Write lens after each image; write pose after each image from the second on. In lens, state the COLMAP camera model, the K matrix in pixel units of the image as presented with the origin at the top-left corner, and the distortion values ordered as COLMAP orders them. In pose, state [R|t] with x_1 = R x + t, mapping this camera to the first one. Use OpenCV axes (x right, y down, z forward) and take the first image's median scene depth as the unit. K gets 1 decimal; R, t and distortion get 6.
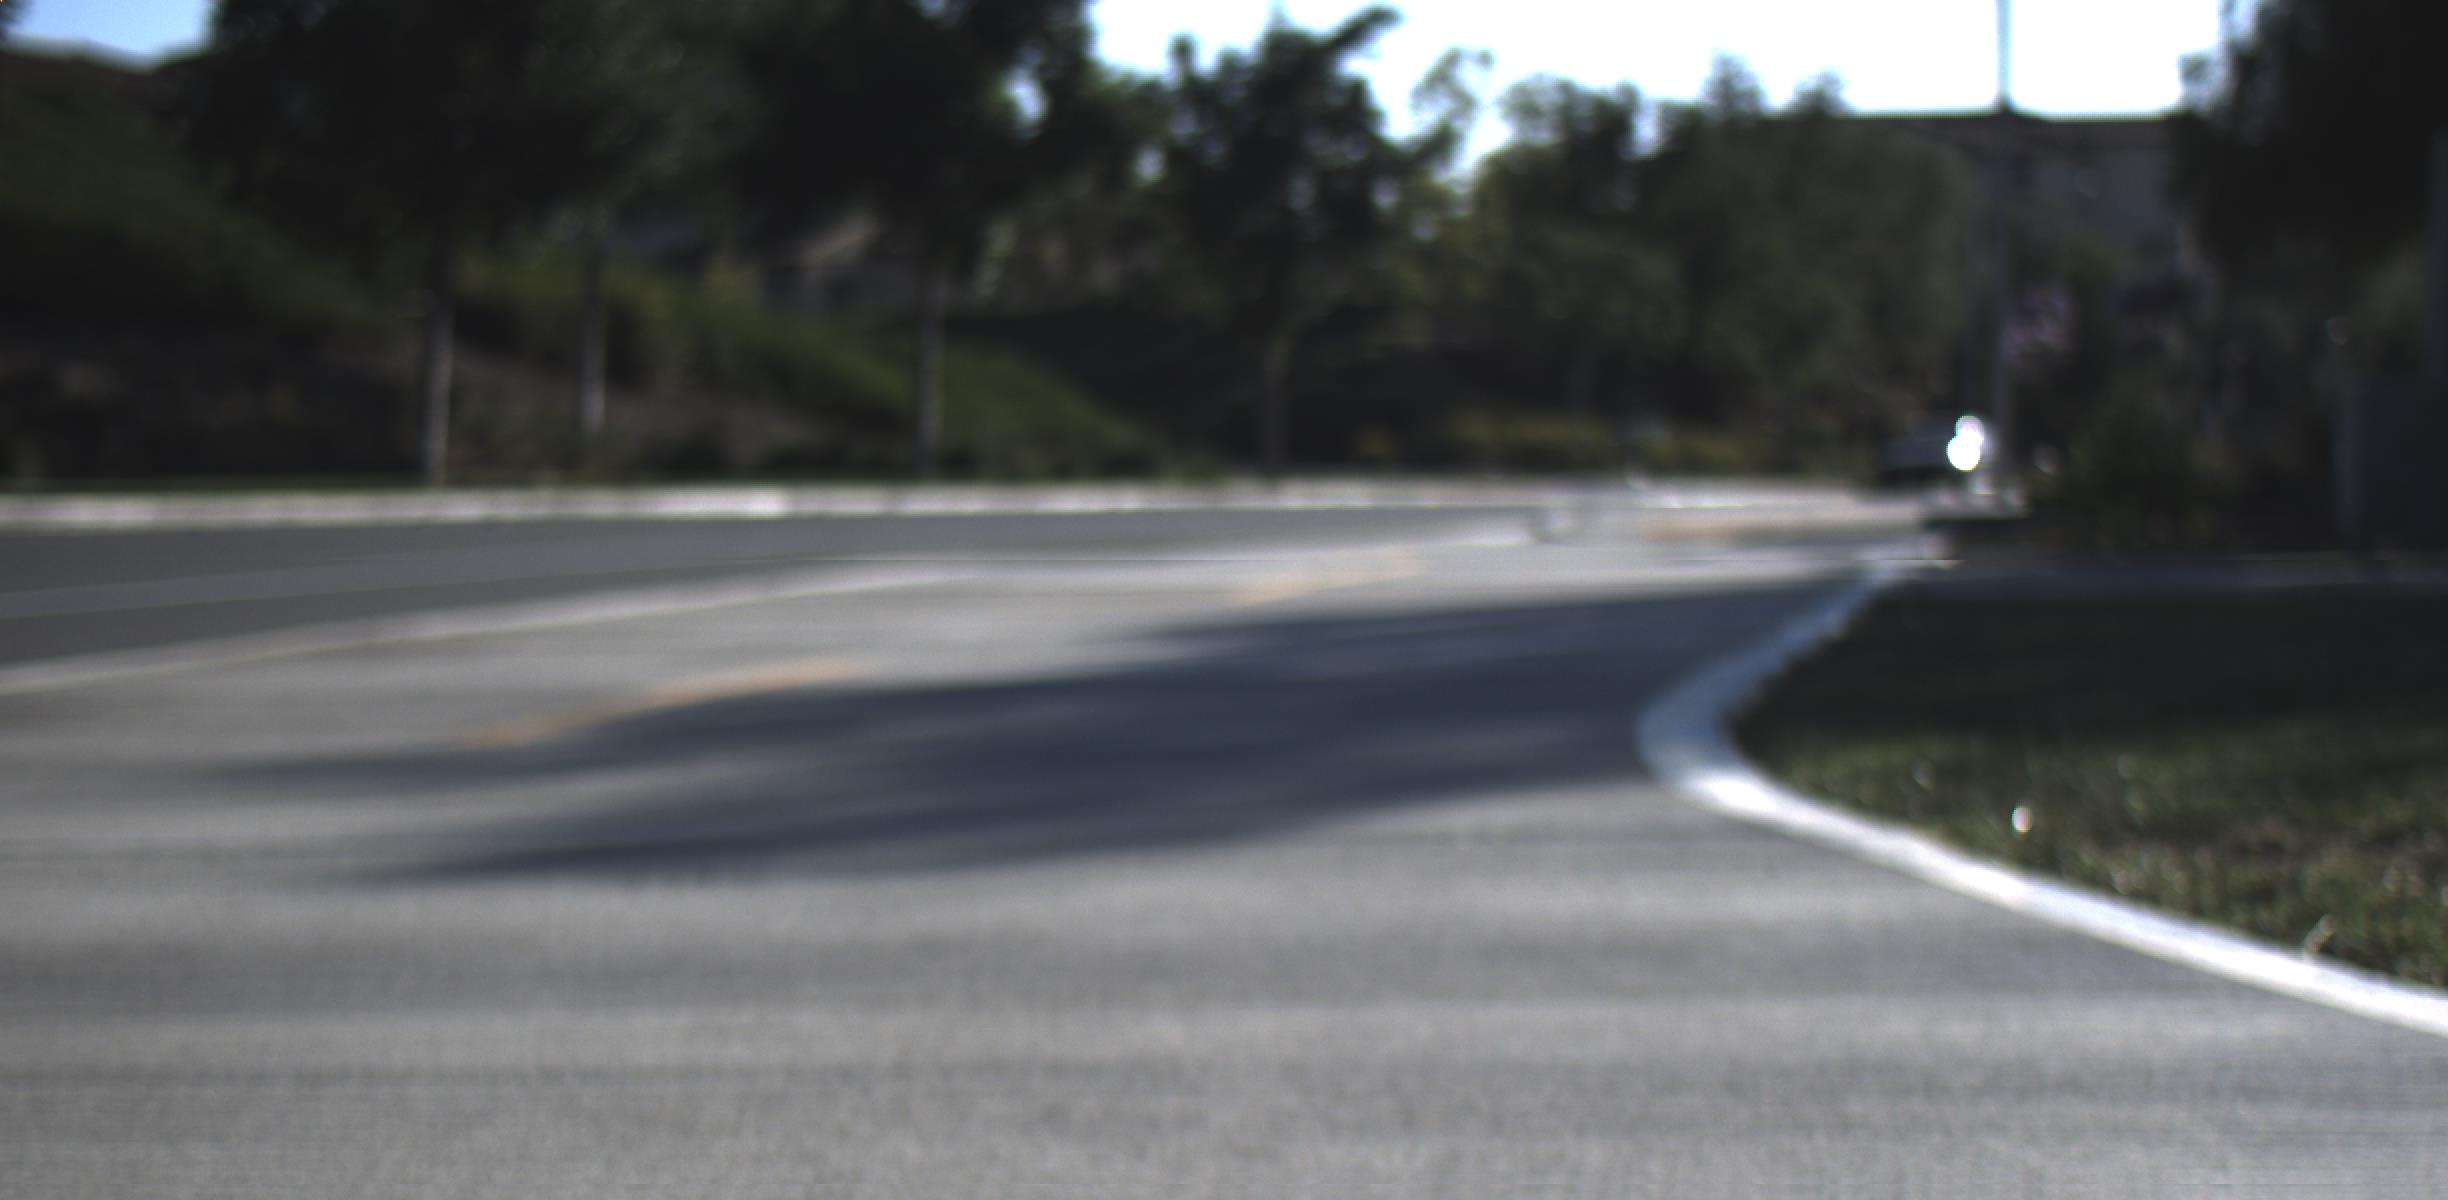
lens RADIAL K [[8348.8, 0, 1224.0], [0, 8348.8, 600.0], [0, 0, 1]] dist [0.179353, 0.749866]
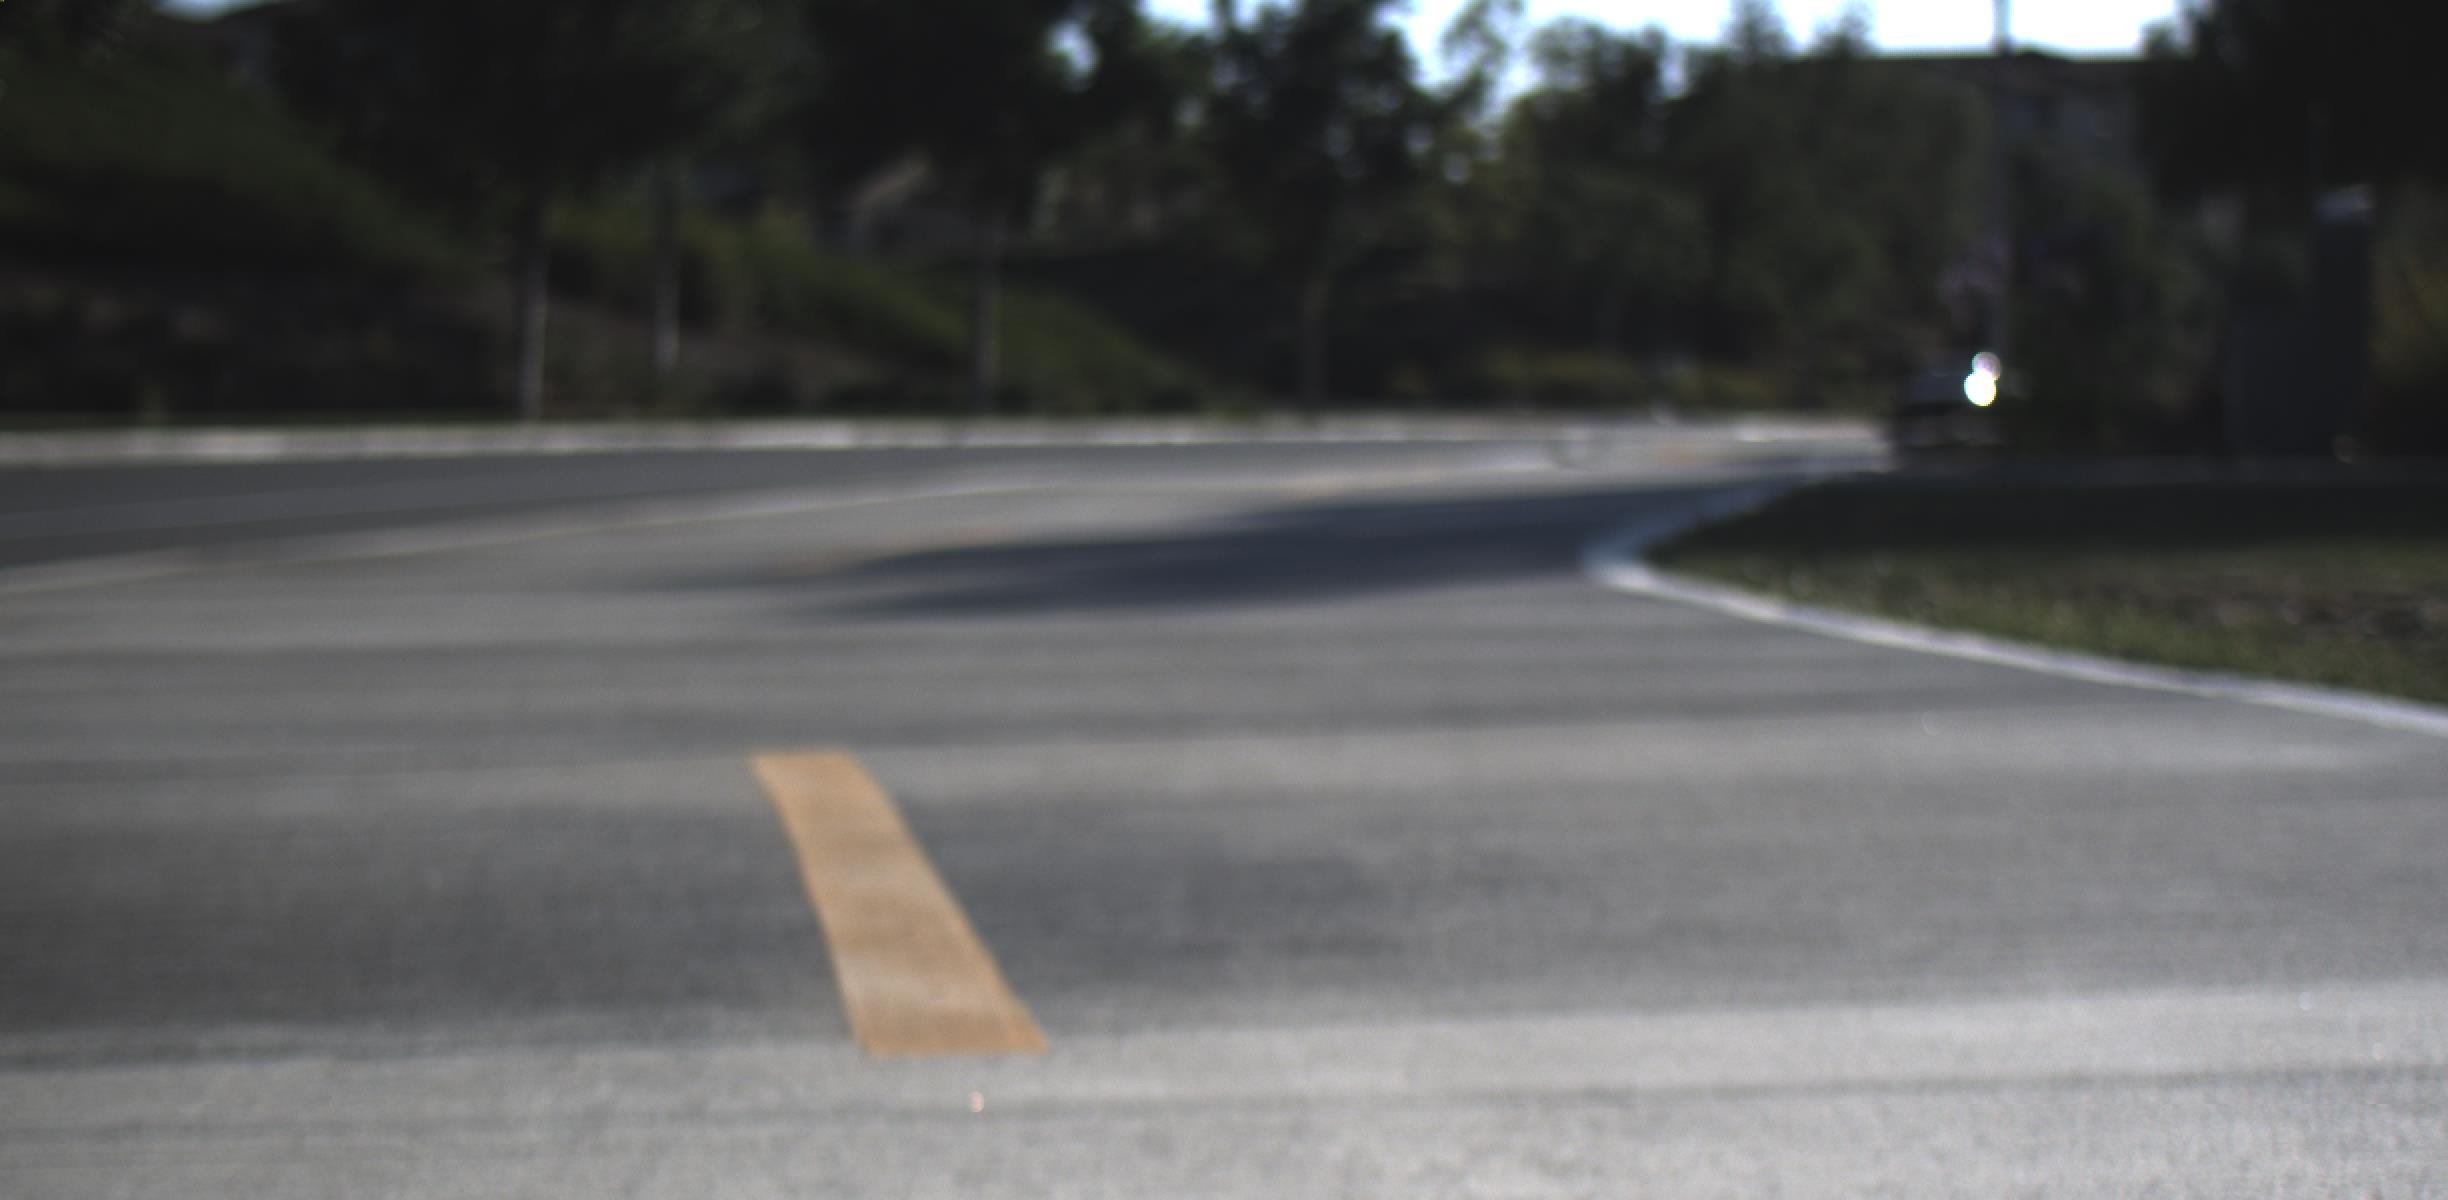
lens RADIAL K [[10292.6, 0, 1224.0], [0, 10292.6, 600.0], [0, 0, 1]] dist [0.324044, 3.529756]
pose [[0.999993, -0.003072, 0.002346, -0.008155], [0.003070, 0.999995, 0.000810, 0.007548], [-0.002349, -0.000803, 0.999997, -0.282563]]
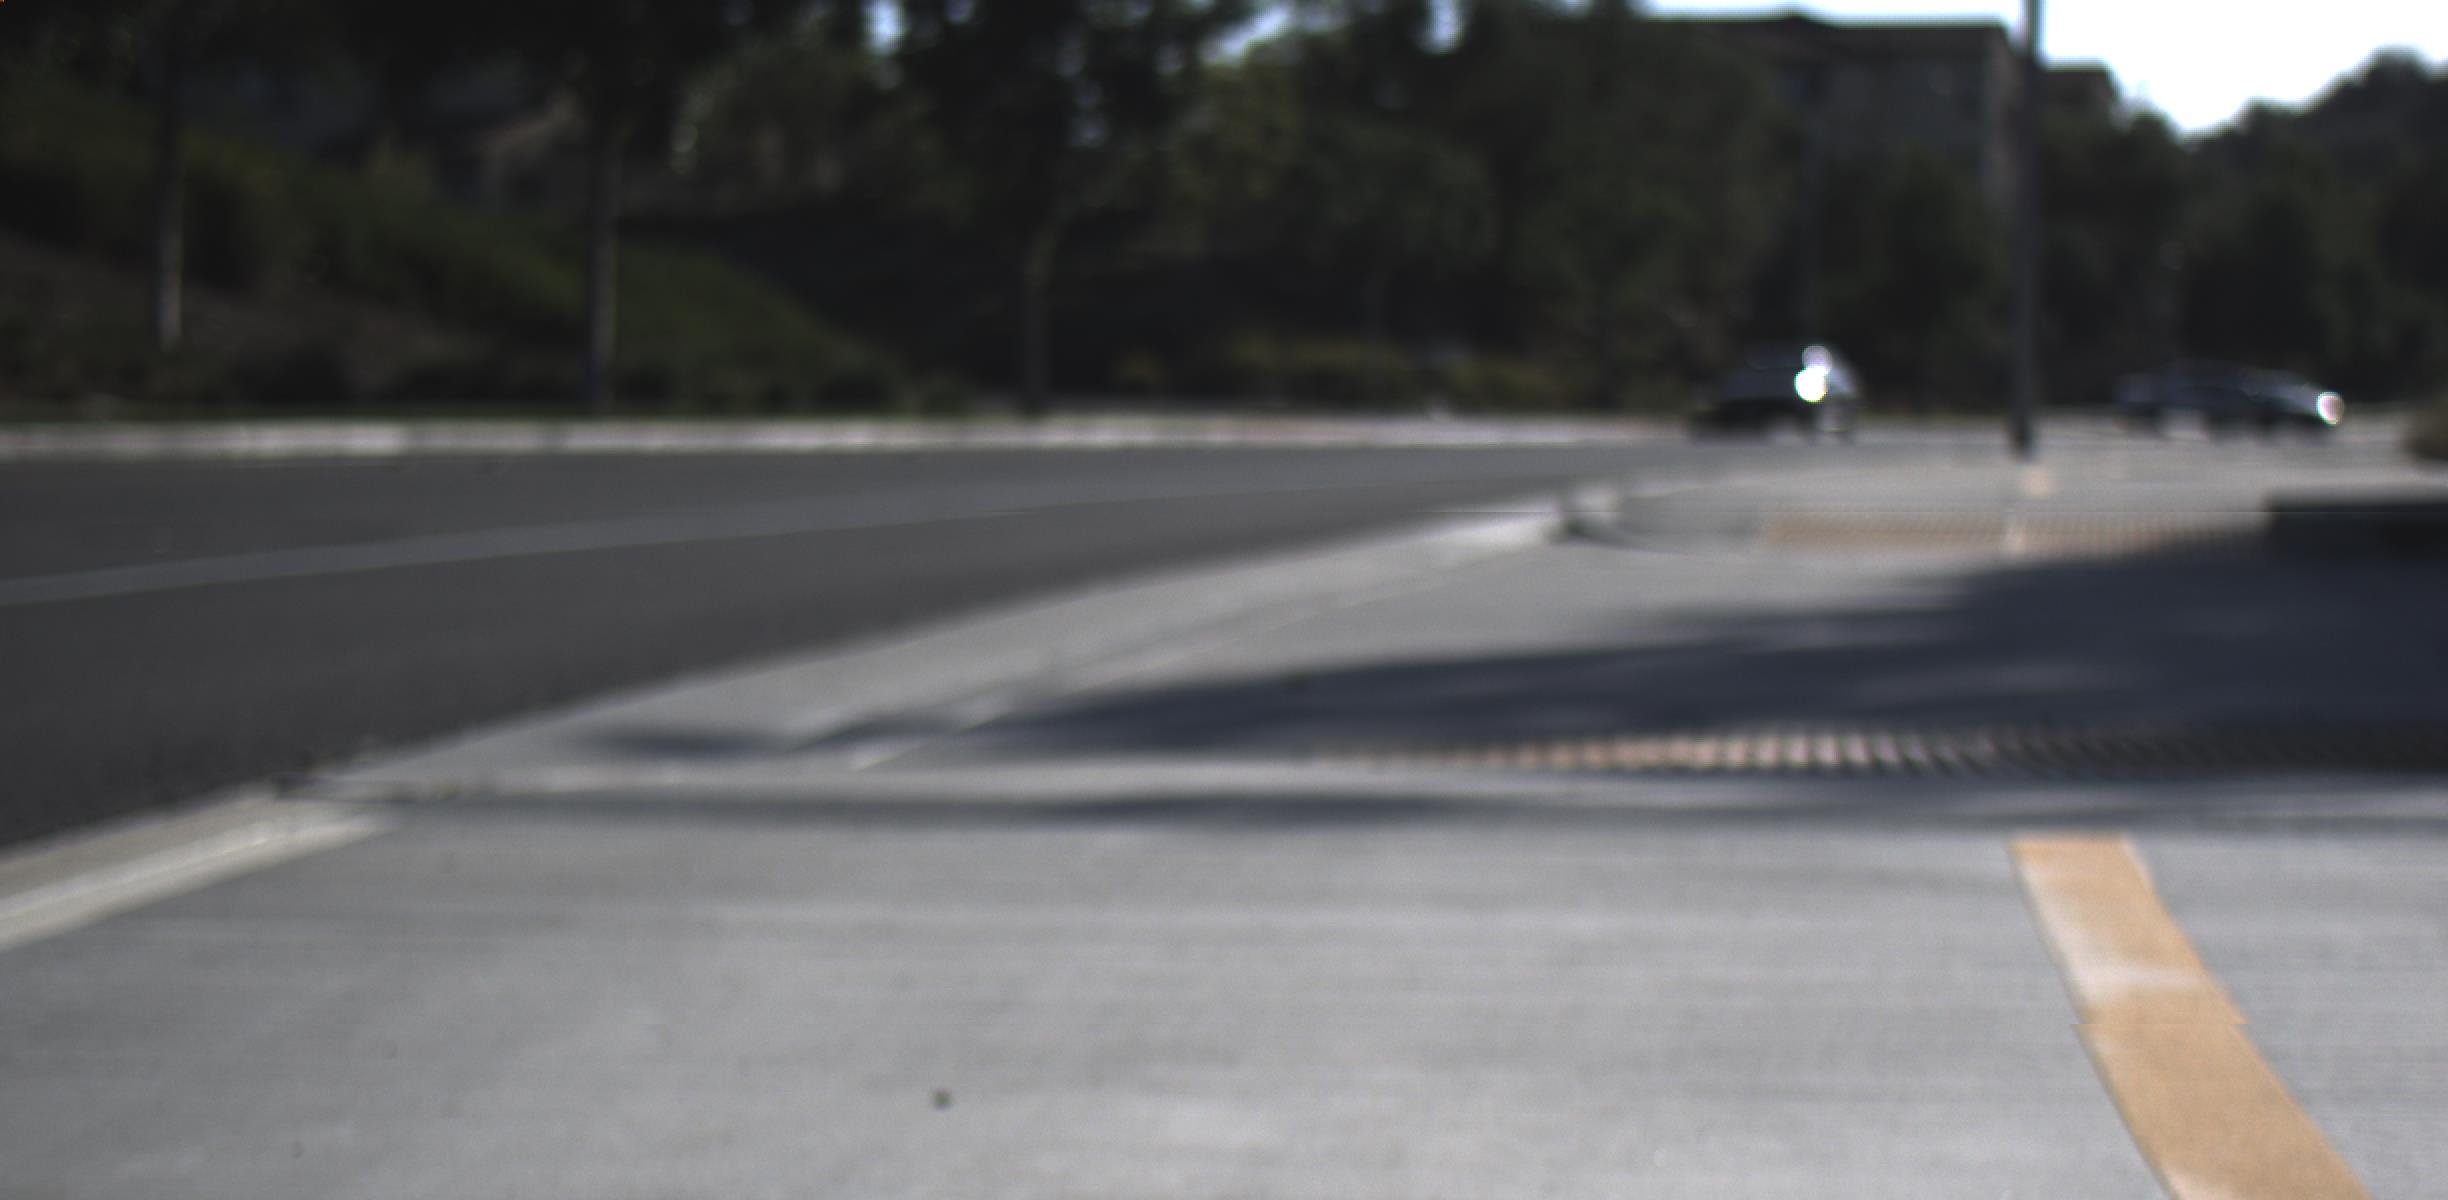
lens RADIAL K [[4869.0, 0, 1227.0], [0, 4869.0, 372.7], [0, 0, 1]] dist [-0.138792, 0.065561]
pose [[0.997615, 0.008514, 0.068499, -0.007838], [-0.007281, 0.999807, -0.018237, -0.009438], [-0.068641, 0.017695, 0.997484, 0.519777]]
